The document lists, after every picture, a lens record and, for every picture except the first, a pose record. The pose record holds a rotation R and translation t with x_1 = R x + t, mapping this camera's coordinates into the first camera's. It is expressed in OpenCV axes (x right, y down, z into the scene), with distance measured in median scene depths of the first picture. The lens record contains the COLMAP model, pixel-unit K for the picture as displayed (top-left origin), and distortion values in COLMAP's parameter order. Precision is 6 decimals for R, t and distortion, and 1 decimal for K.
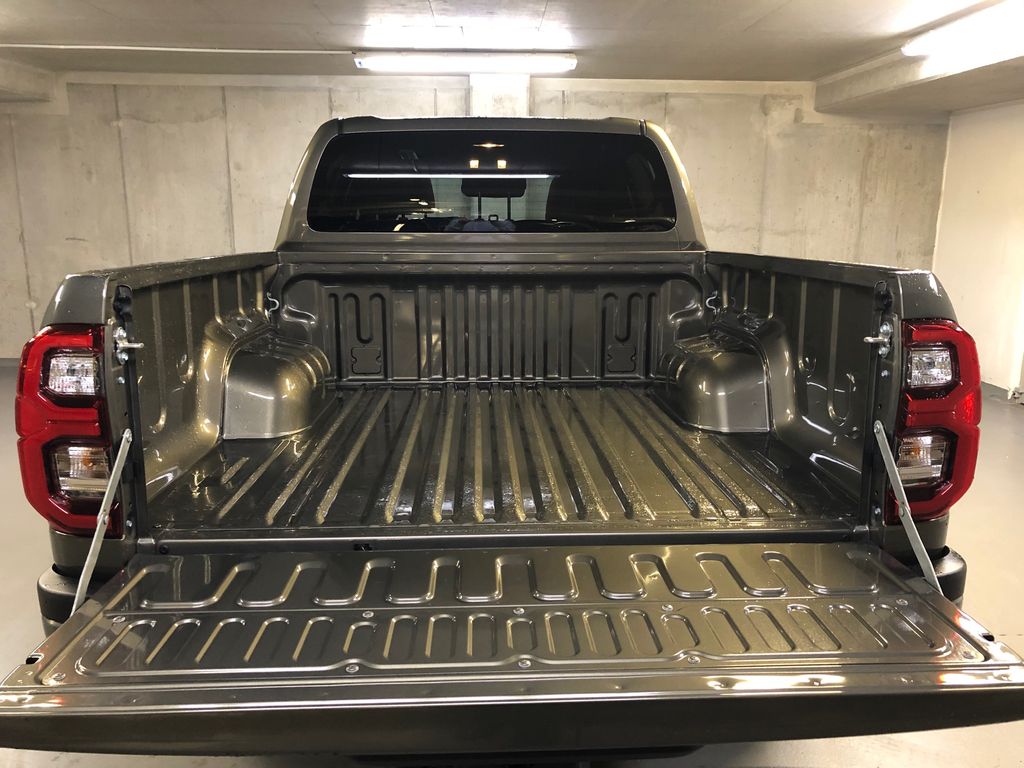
lens RADIAL K [[841.2, 0, 518.9], [0, 841.2, 381.8], [0, 0, 1]] dist [-0.009472, 0.021667]
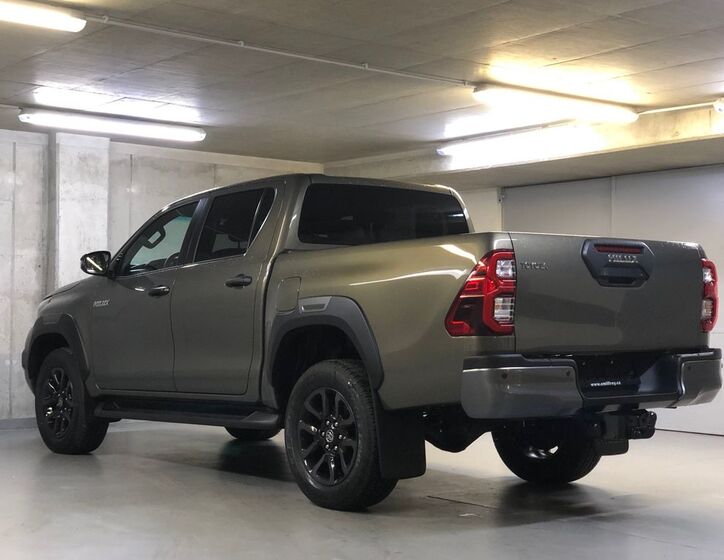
lens RADIAL K [[1197.3, 0, 359.5], [0, 1197.3, 285.2], [0, 0, 1]] dist [0.062708, 0.000000]
pose [[0.807286, 0.014034, 0.589993, -0.615417], [0.120152, 0.974870, -0.187593, 0.136525], [-0.577800, 0.222330, 0.785313, -0.328598]]
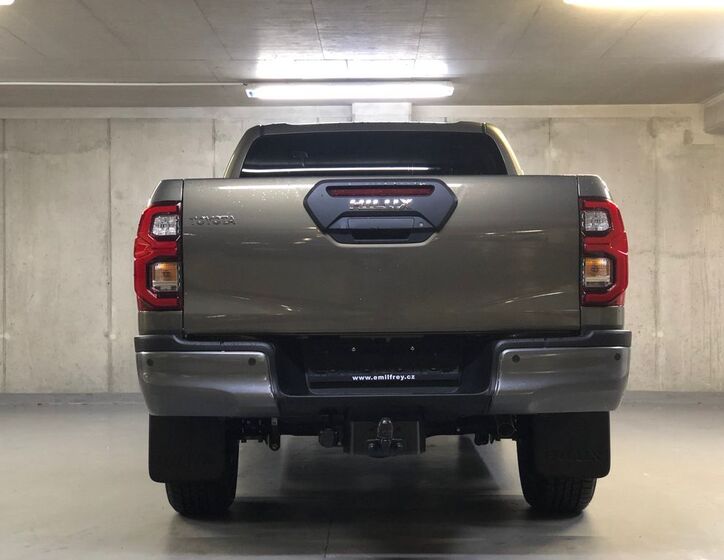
lens RADIAL K [[1197.3, 0, 363.1], [0, 1197.3, 278.7], [0, 0, 1]] dist [0.062708, 0.000000]
pose [[0.999008, -0.011441, -0.043044, 0.014254], [0.001918, 0.976599, -0.215061, 0.148259], [0.044497, 0.214765, 0.975652, -0.356910]]
